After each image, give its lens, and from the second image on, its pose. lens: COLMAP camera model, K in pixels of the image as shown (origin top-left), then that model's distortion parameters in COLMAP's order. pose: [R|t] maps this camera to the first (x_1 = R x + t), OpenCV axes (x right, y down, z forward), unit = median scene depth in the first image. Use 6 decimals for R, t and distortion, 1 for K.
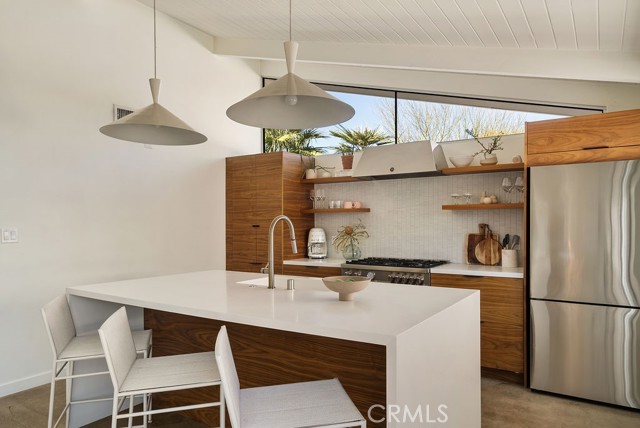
lens RADIAL K [[429.5, 0, 319.9], [0, 429.5, 220.7], [0, 0, 1]] dist [0.007571, -0.000162]
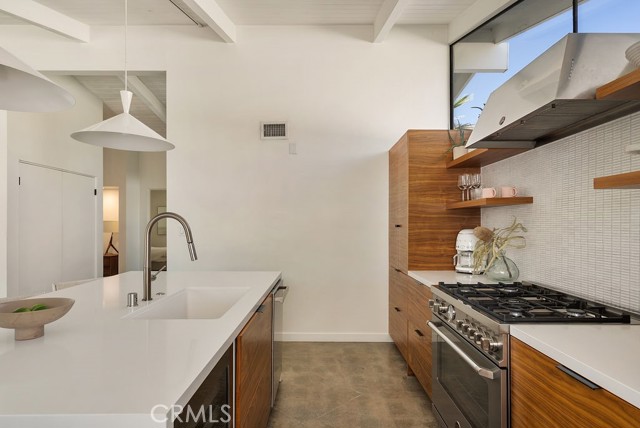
lens RADIAL K [[357.8, 0, 321.1], [0, 357.8, 216.1], [0, 0, 1]] dist [-0.006352, -0.000779]
pose [[0.541279, -0.015014, -0.840709, 0.366257], [0.003894, 0.999875, -0.015349, 0.003409], [0.840834, 0.005034, 0.541270, 0.510588]]
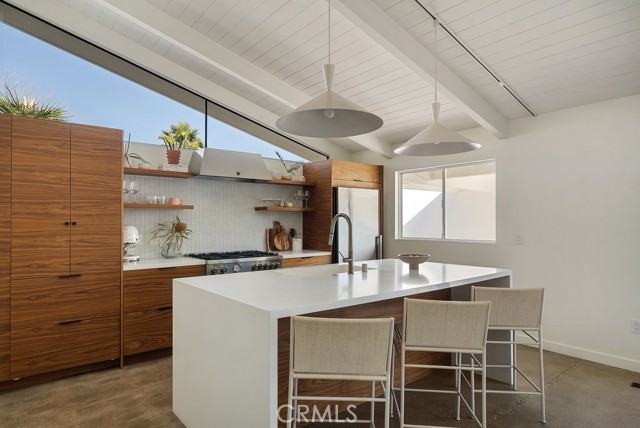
lens RADIAL K [[383.2, 0, 322.0], [0, 383.2, 212.1], [0, 0, 1]] dist [0.002213, 0.000524]
pose [[0.307432, 0.026865, 0.951191, -0.650409], [-0.007938, 0.999639, -0.025668, 0.006897], [-0.951537, 0.000341, 0.307535, 0.421403]]
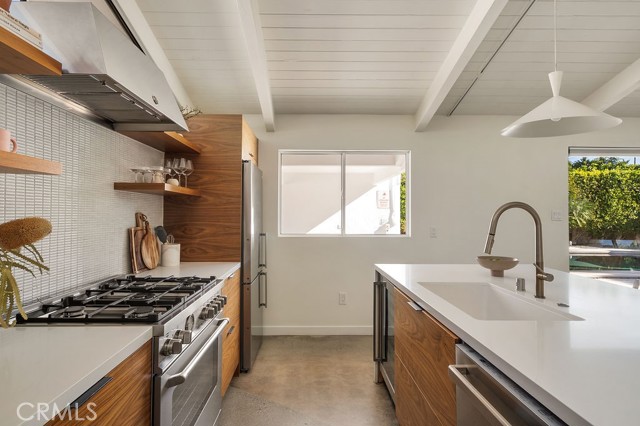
lens RADIAL K [[357.8, 0, 319.1], [0, 357.8, 211.3], [0, 0, 1]] dist [-0.006352, -0.000779]
pose [[-0.561542, 0.009084, 0.827398, -0.234732], [-0.007900, 0.999835, -0.016339, 0.010079], [-0.827410, -0.015712, -0.561378, 0.946435]]
